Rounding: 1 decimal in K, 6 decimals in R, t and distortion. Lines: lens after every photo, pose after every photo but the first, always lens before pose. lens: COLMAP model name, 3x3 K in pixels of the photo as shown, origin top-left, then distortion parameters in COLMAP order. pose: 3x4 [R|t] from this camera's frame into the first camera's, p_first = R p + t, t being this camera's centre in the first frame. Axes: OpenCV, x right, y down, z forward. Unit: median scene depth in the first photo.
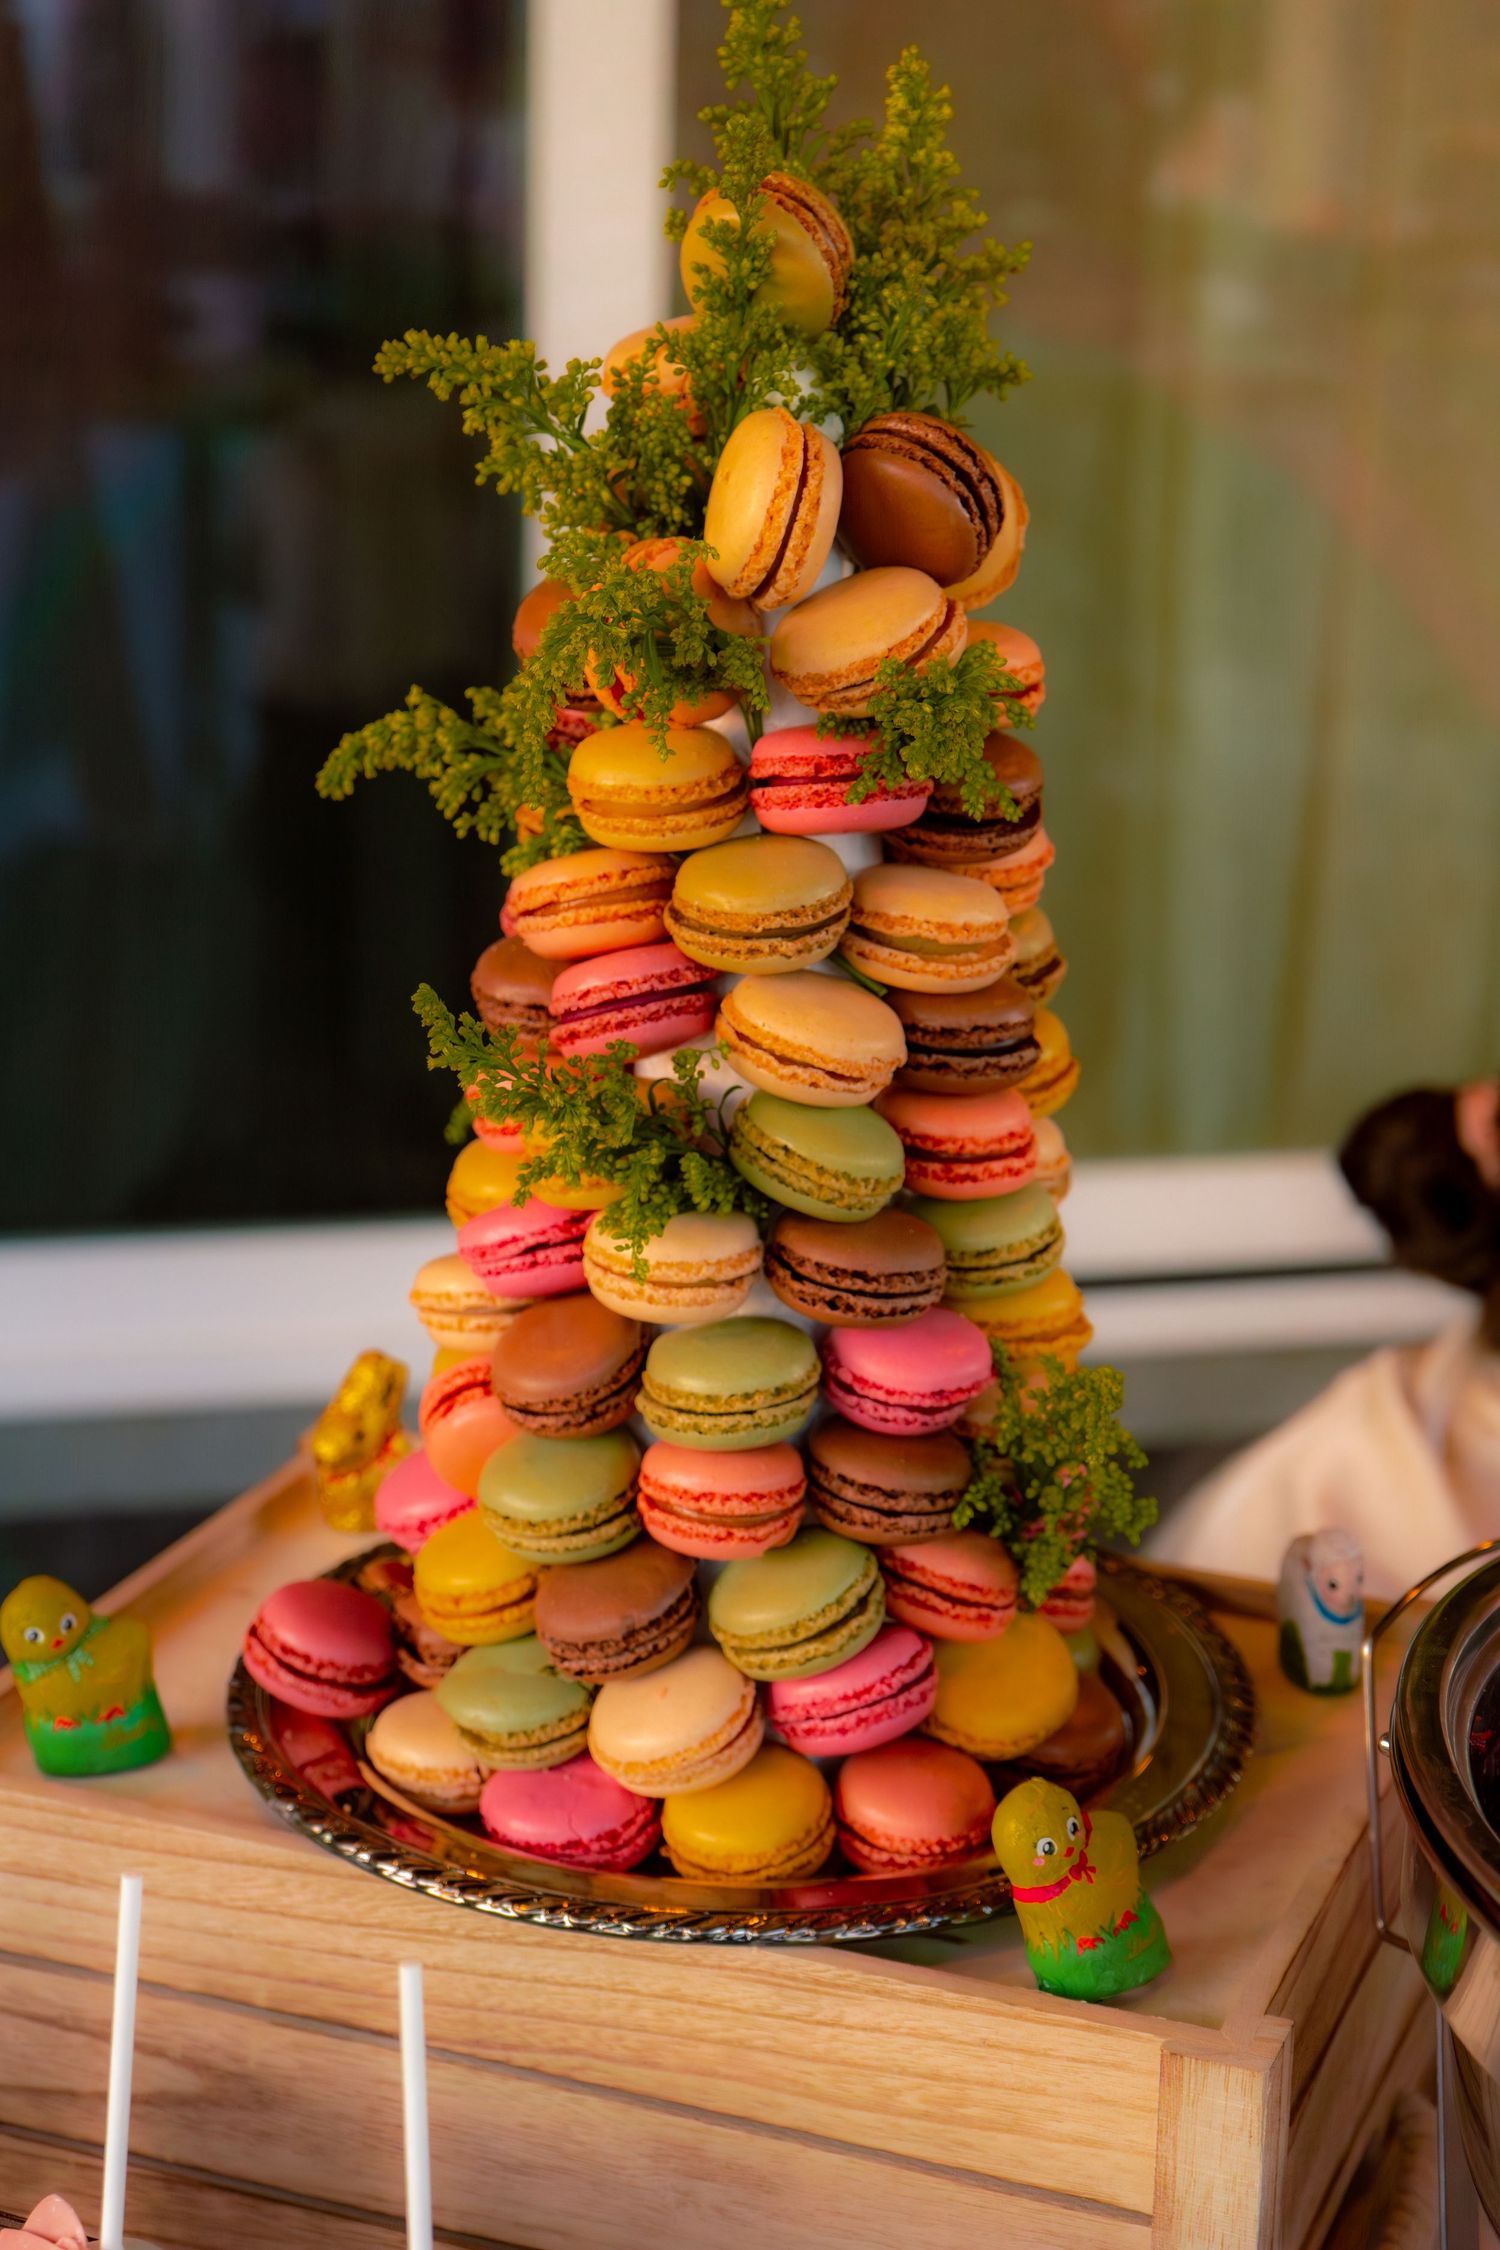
lens RADIAL K [[3613.0, 0, 748.9], [0, 3613.0, 1126.5], [0, 0, 1]] dist [0.030126, 0.000000]
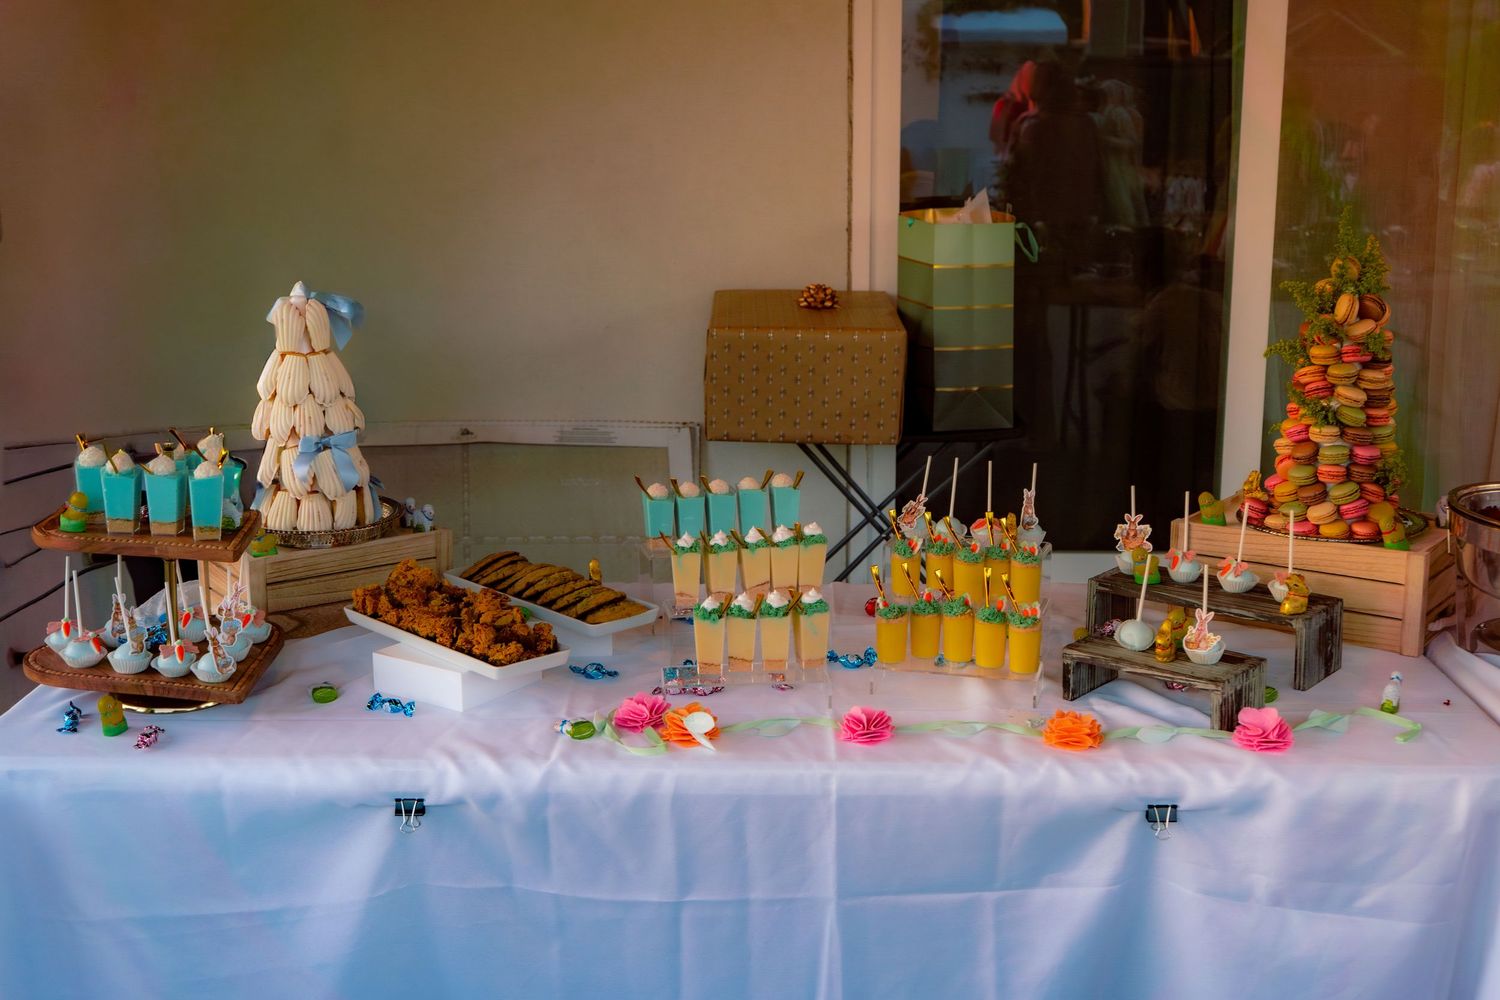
lens RADIAL K [[1744.3, 0, 749.7], [0, 1744.3, 497.0], [0, 0, 1]] dist [0.005577, 0.000000]
pose [[0.959794, 0.030205, -0.279076, -0.126304], [-0.052558, 0.995949, -0.072963, 0.406933], [0.275741, 0.084697, 0.957493, -2.044486]]
